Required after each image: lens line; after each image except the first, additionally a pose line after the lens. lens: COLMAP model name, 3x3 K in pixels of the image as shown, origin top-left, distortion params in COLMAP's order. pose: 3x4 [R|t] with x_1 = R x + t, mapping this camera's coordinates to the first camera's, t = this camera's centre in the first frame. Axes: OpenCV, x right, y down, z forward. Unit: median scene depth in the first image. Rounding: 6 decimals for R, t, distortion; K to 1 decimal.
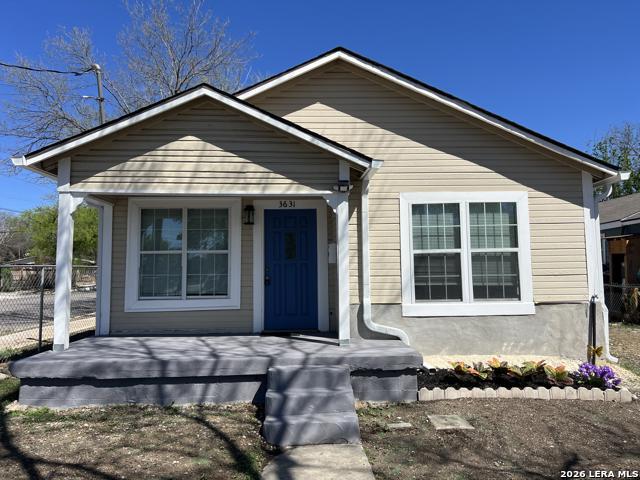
lens RADIAL K [[486.6, 0, 322.0], [0, 486.6, 238.3], [0, 0, 1]] dist [0.036414, -0.025576]
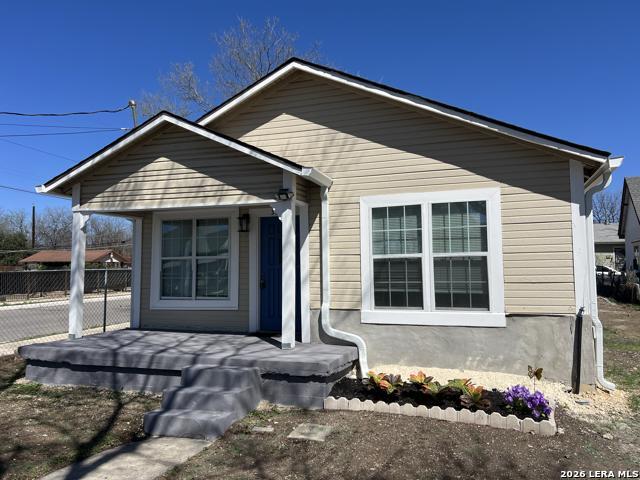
lens RADIAL K [[486.6, 0, 324.9], [0, 486.6, 239.9], [0, 0, 1]] dist [0.036414, -0.025576]
pose [[0.933166, -0.019014, -0.358943, 0.489780], [0.021411, 0.999767, 0.002704, -0.011719], [0.358808, -0.010208, 0.933356, 0.067972]]
